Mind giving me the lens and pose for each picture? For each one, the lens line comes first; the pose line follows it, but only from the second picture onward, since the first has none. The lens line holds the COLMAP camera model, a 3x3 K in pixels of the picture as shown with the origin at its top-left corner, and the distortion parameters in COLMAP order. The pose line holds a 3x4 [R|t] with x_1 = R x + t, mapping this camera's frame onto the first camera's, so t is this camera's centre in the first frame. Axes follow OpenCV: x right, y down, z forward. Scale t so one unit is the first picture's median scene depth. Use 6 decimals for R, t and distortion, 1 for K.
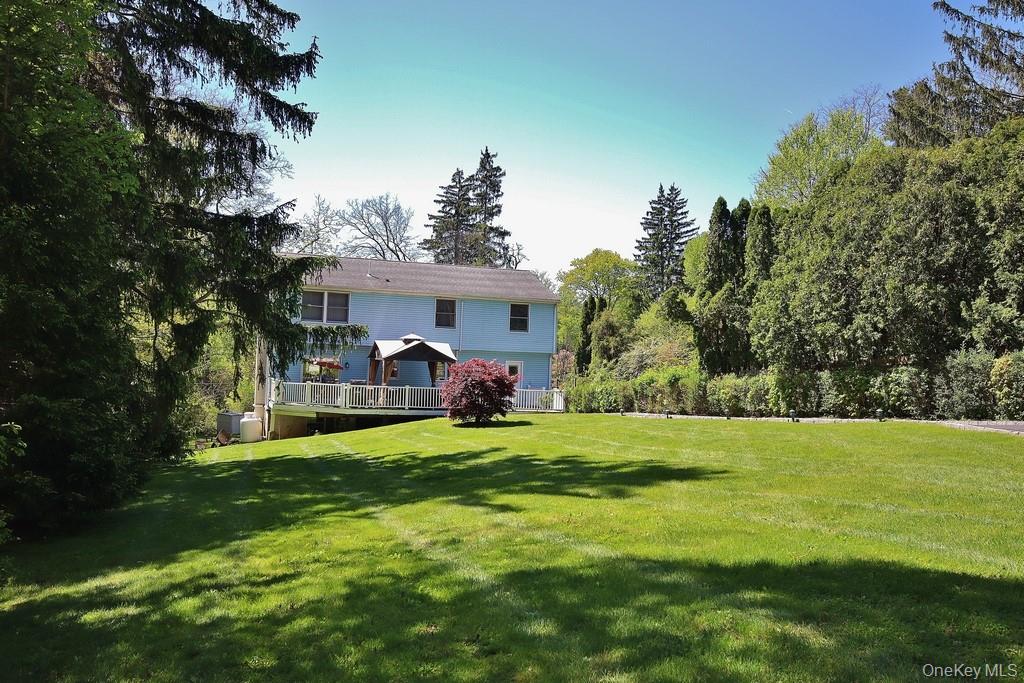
lens RADIAL K [[933.5, 0, 511.5], [0, 933.5, 341.1], [0, 0, 1]] dist [0.002421, 0.000000]
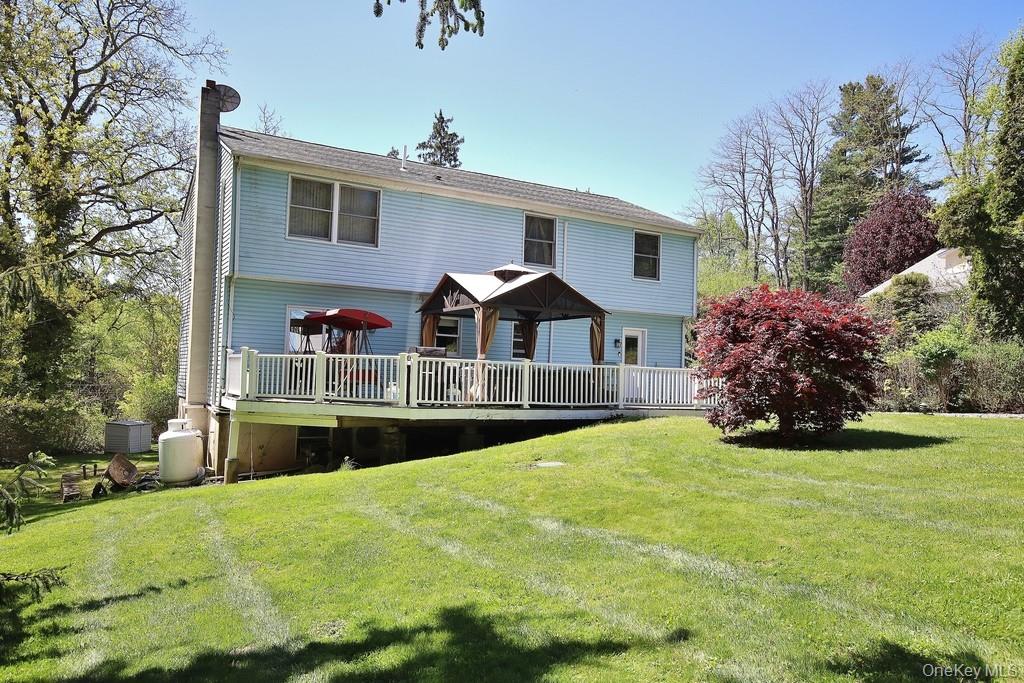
lens RADIAL K [[755.8, 0, 512.9], [0, 755.8, 343.1], [0, 0, 1]] dist [-0.016086, -0.004401]
pose [[0.981260, 0.000858, 0.192688, -0.183670], [0.002836, 0.999817, -0.018895, 0.043717], [-0.192669, 0.019087, 0.981078, 0.574278]]
